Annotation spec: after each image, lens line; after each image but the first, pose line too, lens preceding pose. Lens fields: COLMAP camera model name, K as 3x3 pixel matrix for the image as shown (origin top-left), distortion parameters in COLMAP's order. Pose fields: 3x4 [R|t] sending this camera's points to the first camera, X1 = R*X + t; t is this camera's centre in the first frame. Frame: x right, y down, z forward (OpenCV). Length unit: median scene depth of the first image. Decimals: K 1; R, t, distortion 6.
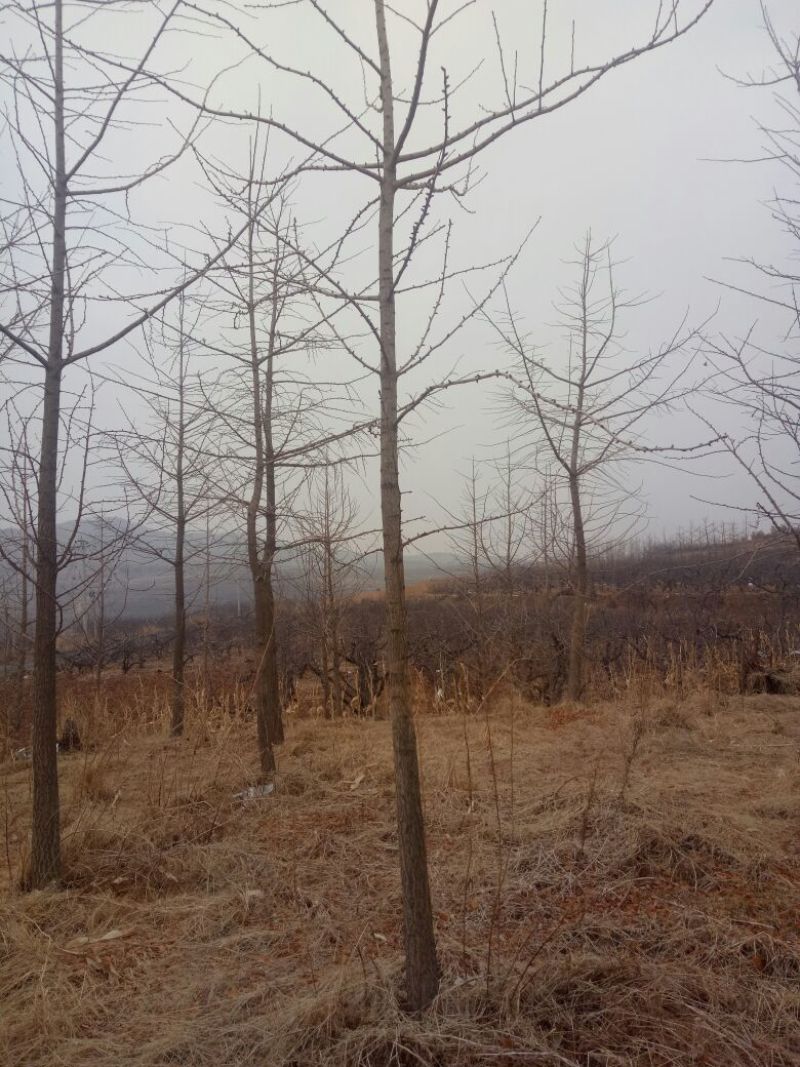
lens RADIAL K [[806.5, 0, 400.0], [0, 806.5, 533.5], [0, 0, 1]] dist [0.033256, -0.003454]
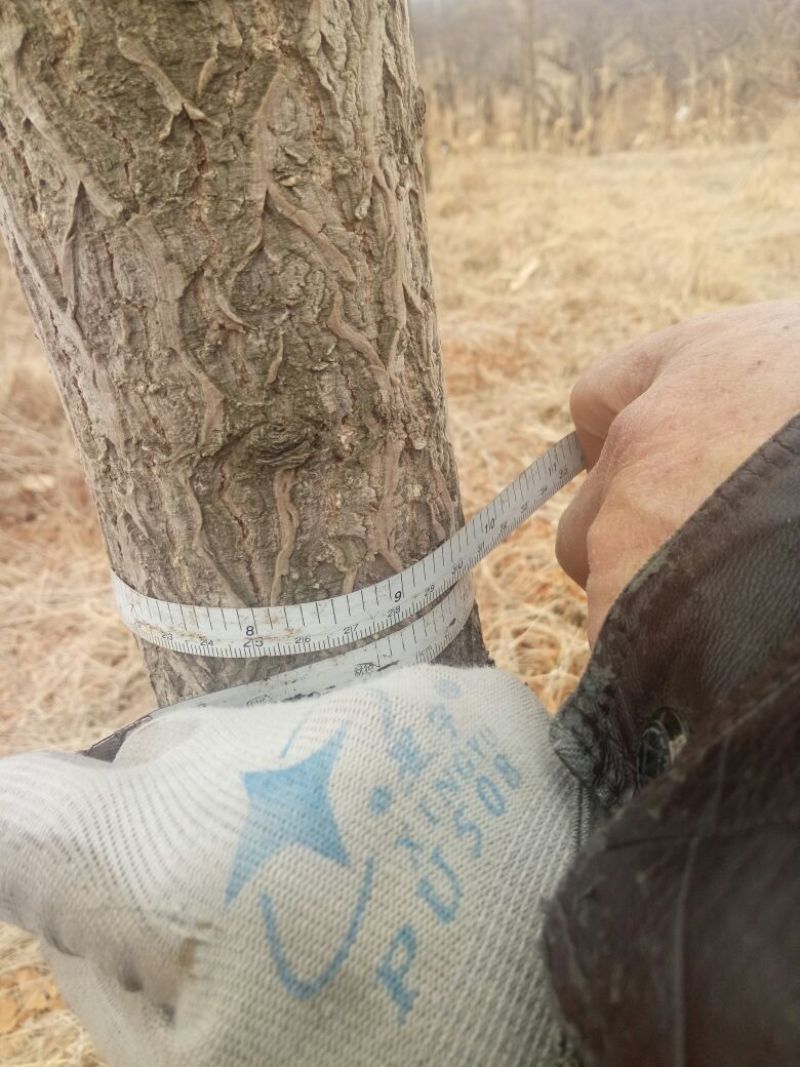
lens RADIAL K [[806.5, 0, 400.0], [0, 806.5, 533.5], [0, 0, 1]] dist [0.033256, -0.003454]
pose [[0.970057, 0.107441, -0.217821, 0.006632], [0.050106, 0.789015, 0.612327, 0.085482], [0.237653, -0.604906, 0.760006, 0.391424]]
